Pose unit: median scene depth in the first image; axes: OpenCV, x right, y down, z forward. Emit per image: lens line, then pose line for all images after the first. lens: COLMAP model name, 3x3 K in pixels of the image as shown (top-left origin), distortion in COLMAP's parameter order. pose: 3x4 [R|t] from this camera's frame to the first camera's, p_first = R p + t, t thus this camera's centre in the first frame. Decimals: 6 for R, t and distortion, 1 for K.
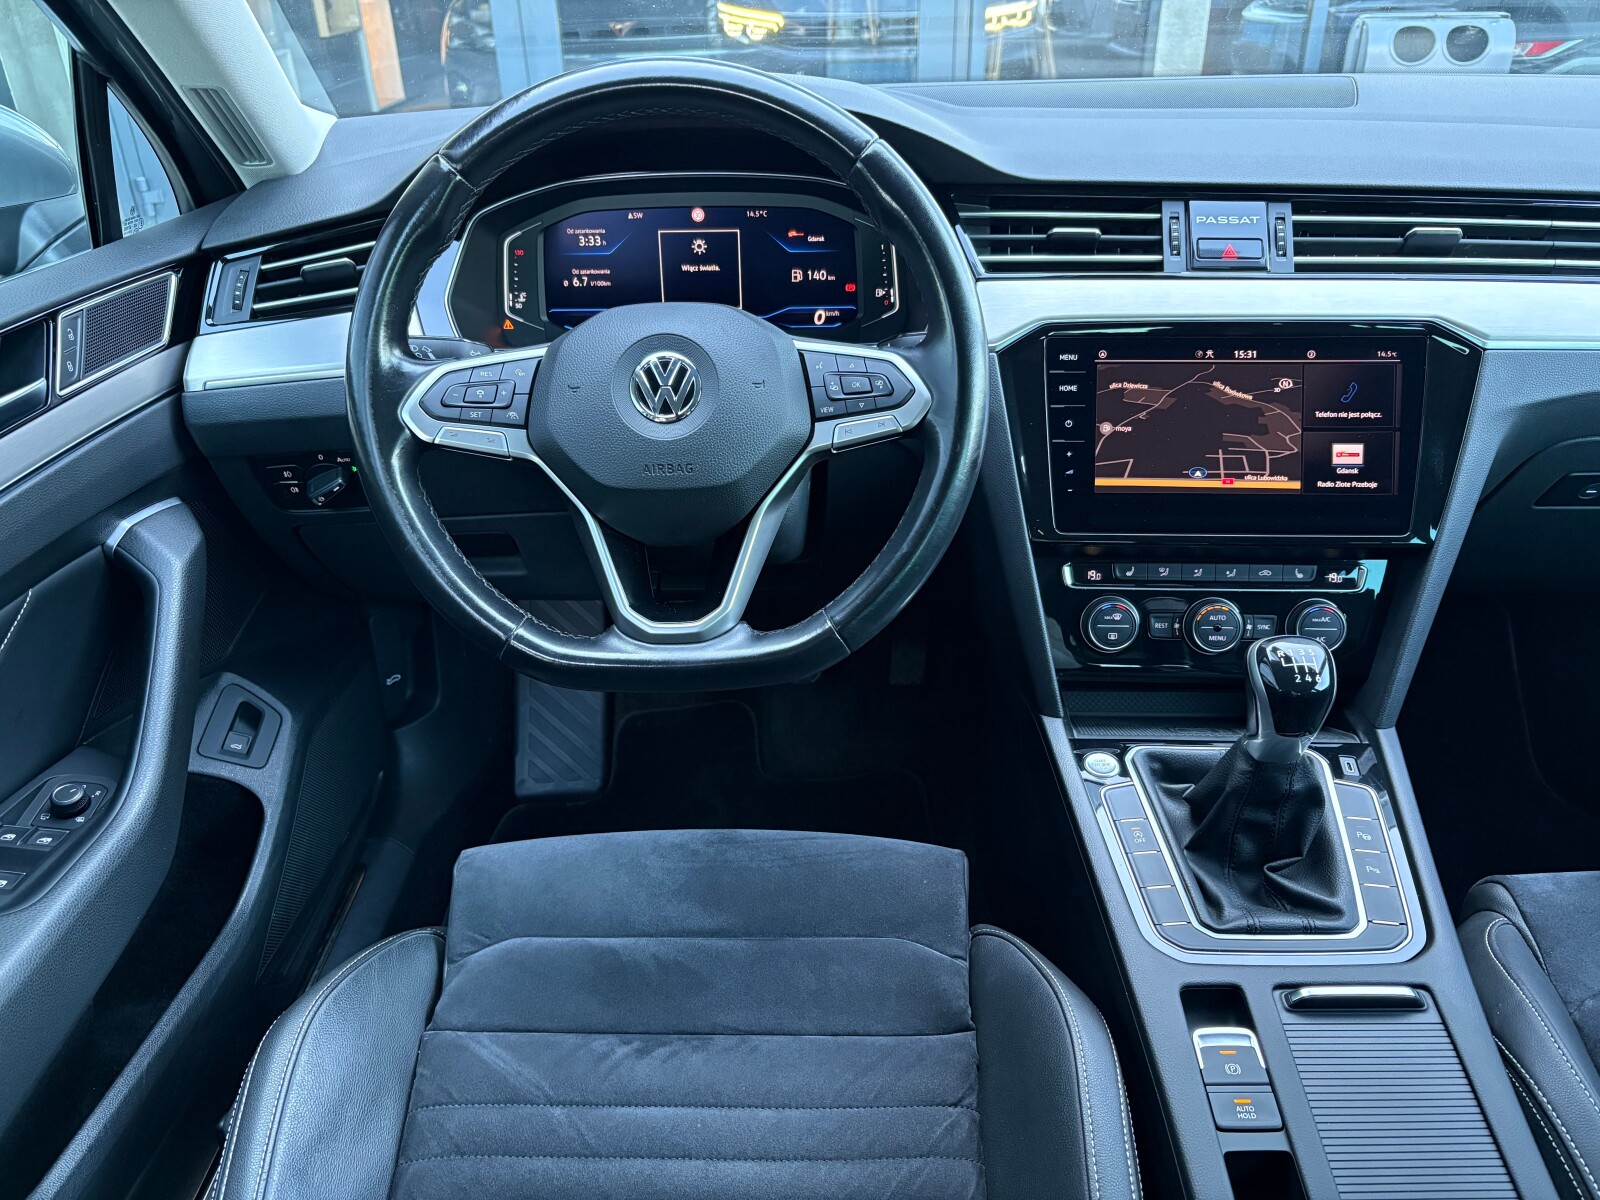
lens RADIAL K [[1221.9, 0, 801.0], [0, 1221.9, 597.0], [0, 0, 1]] dist [0.043389, -0.041763]
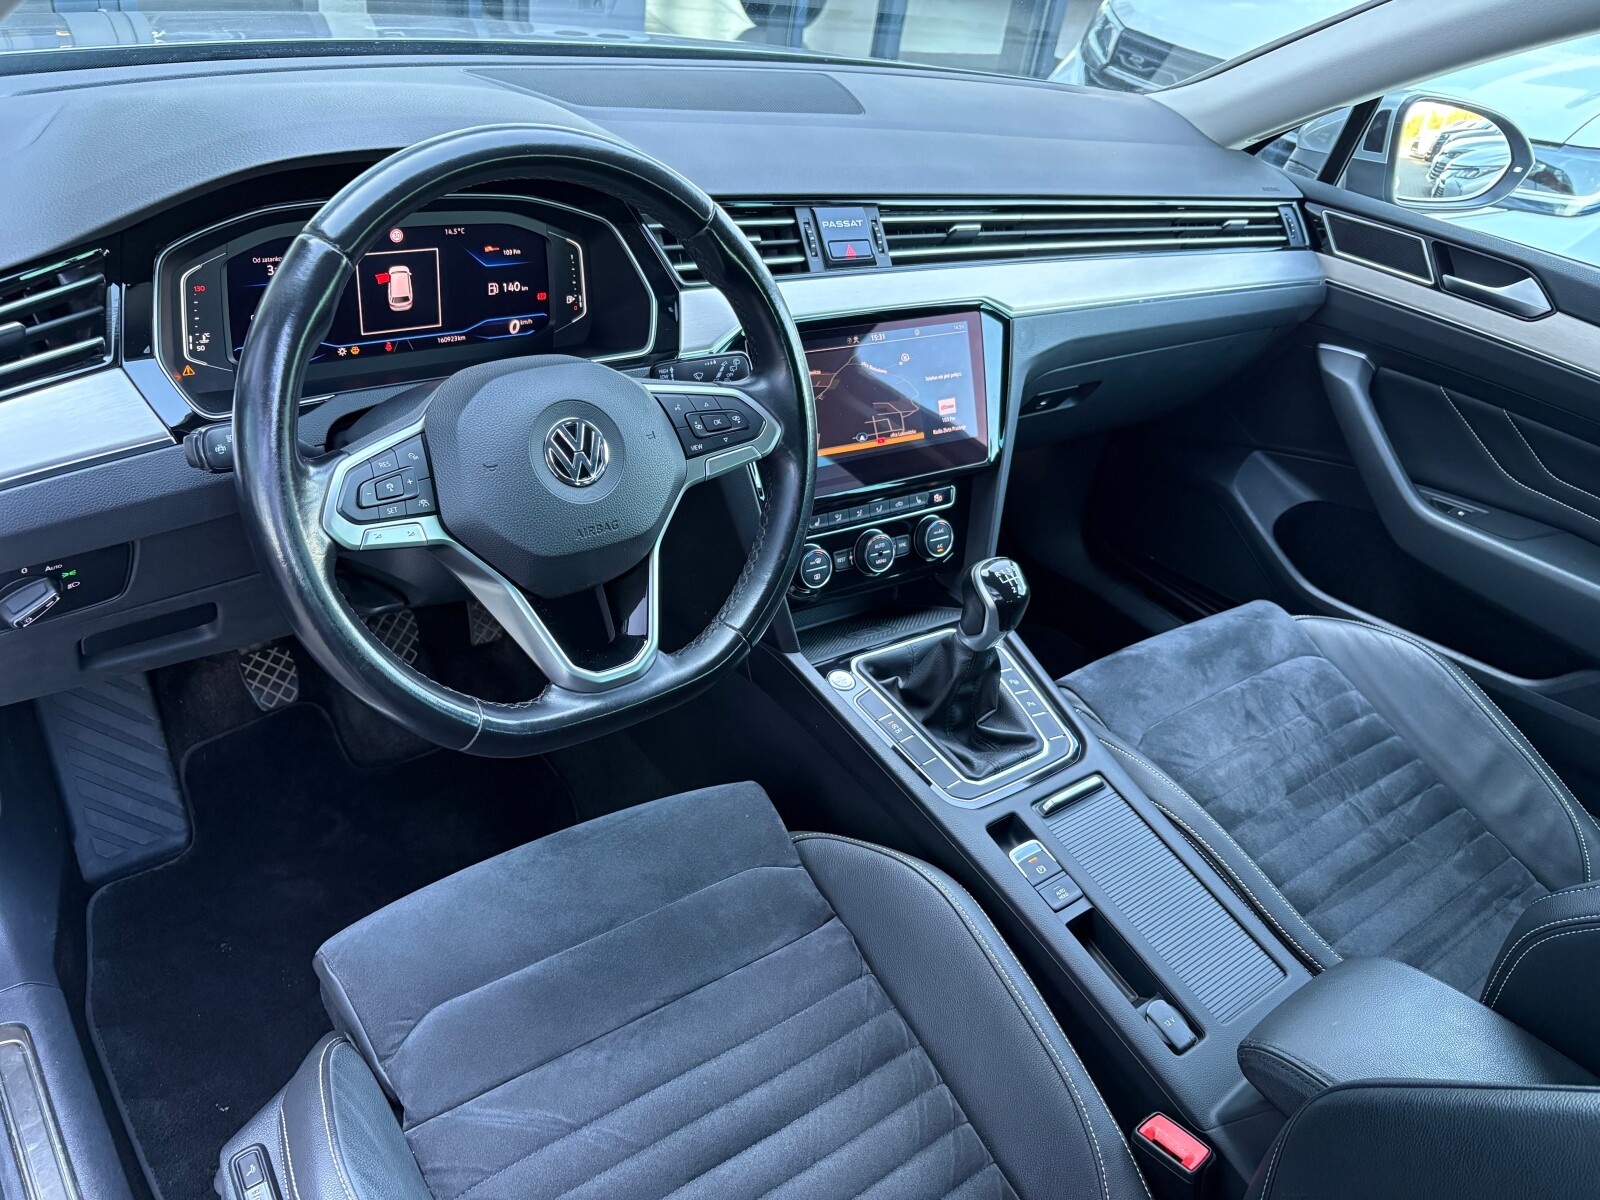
lens RADIAL K [[1221.9, 0, 788.8], [0, 1221.9, 601.3], [0, 0, 1]] dist [0.043389, -0.041763]
pose [[0.778756, -0.227987, 0.584432, -0.498085], [0.151807, 0.972422, 0.177059, -0.168645], [-0.608682, -0.049165, 0.791890, 0.052745]]
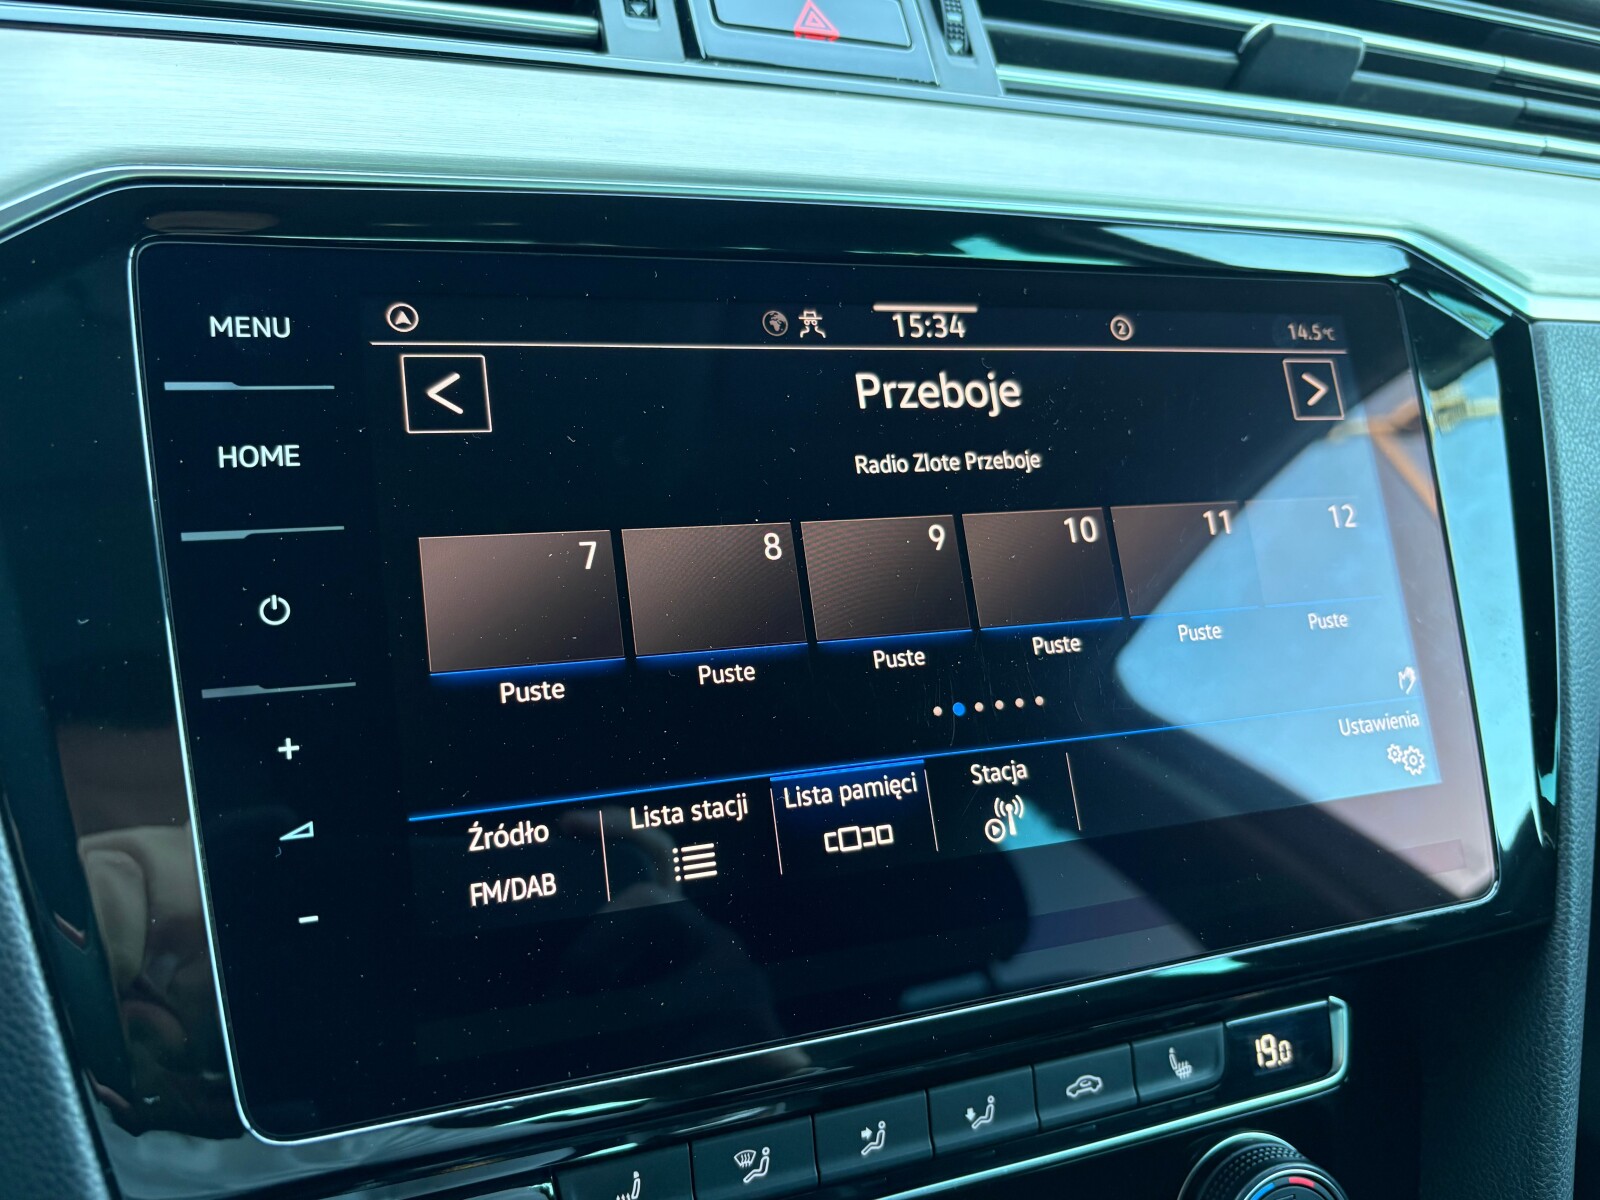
lens RADIAL K [[1277.8, 0, 804.2], [0, 1277.8, 597.1], [0, 0, 1]] dist [-0.001866, -0.001743]
pose [[0.910099, -0.063998, 0.409420, 0.211404], [0.144026, 0.975259, -0.167709, -0.091819], [-0.388558, 0.211599, 0.896799, 0.757291]]
